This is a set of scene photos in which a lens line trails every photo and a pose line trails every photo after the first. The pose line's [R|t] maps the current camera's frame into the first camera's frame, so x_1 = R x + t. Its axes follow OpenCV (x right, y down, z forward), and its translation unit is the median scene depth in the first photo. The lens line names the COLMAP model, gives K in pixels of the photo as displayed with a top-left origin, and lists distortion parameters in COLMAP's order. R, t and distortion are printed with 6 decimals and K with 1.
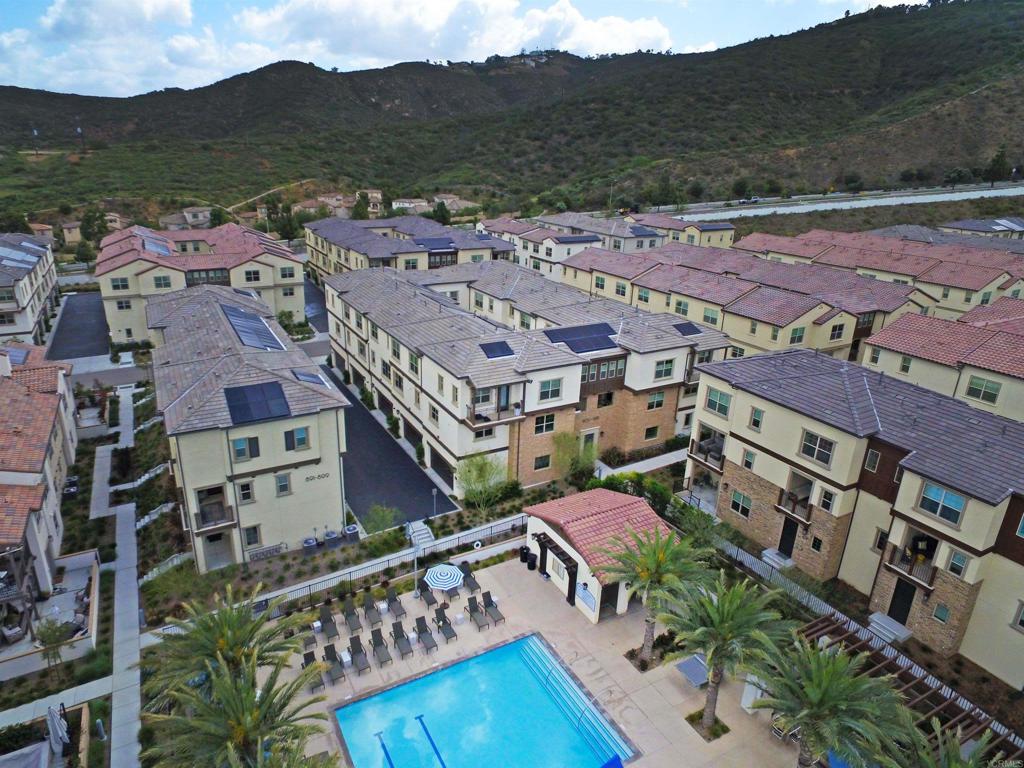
lens RADIAL K [[623.2, 0, 478.9], [0, 623.2, 382.4], [0, 0, 1]] dist [-0.009698, 0.013358]
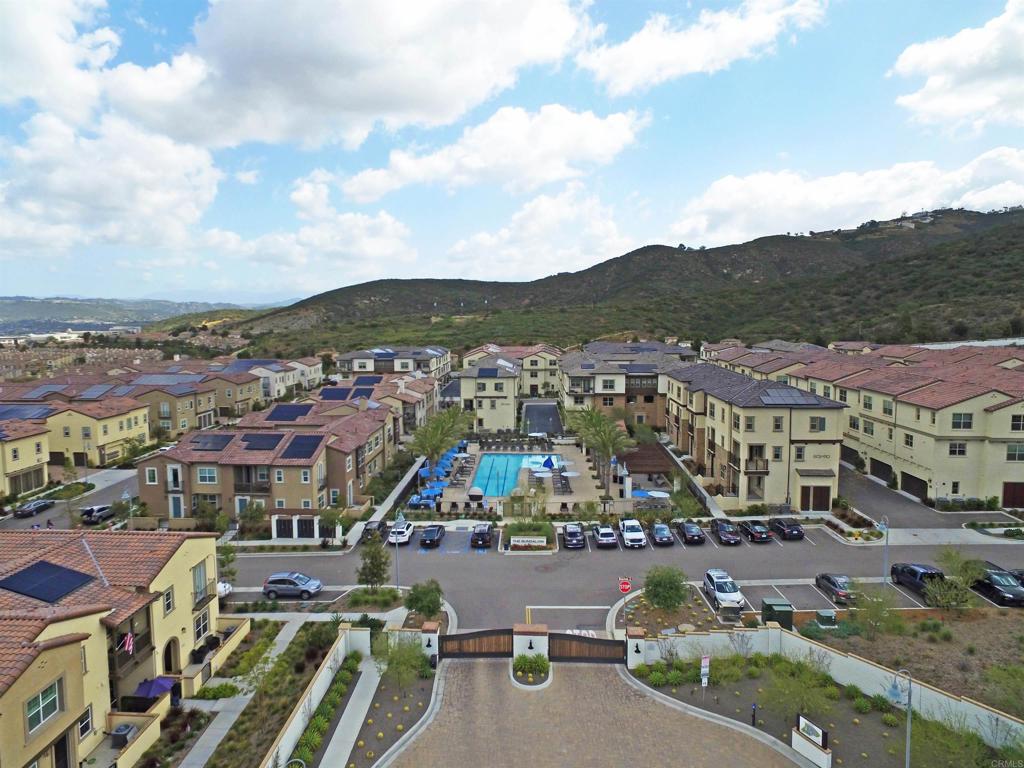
lens RADIAL K [[623.2, 0, 495.3], [0, 623.2, 364.4], [0, 0, 1]] dist [-0.009698, 0.013358]
pose [[0.854097, 0.012028, -0.519975, 0.619319], [-0.157917, 0.958536, -0.237217, 0.358346], [0.495561, 0.284719, 0.820582, -0.714573]]
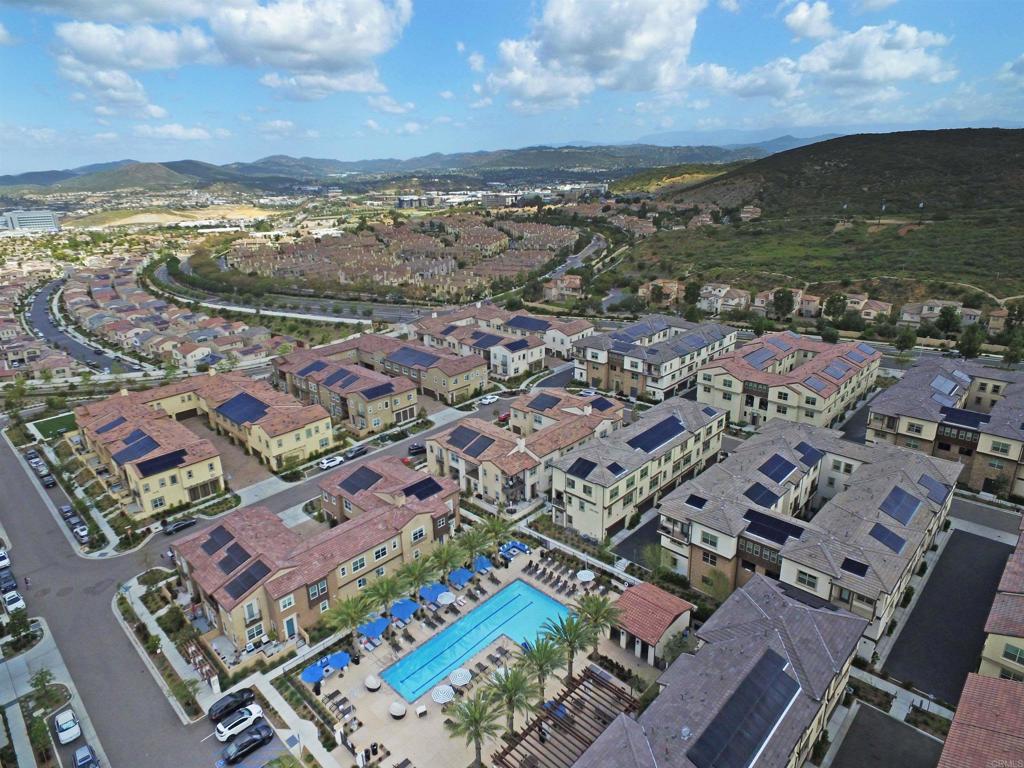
lens RADIAL K [[623.2, 0, 503.2], [0, 623.2, 357.6], [0, 0, 1]] dist [-0.009698, 0.013358]
pose [[0.302161, 0.252867, -0.919107, 0.869416], [-0.302766, 0.939709, 0.158999, -0.346760], [0.903898, 0.230230, 0.360503, -0.115793]]
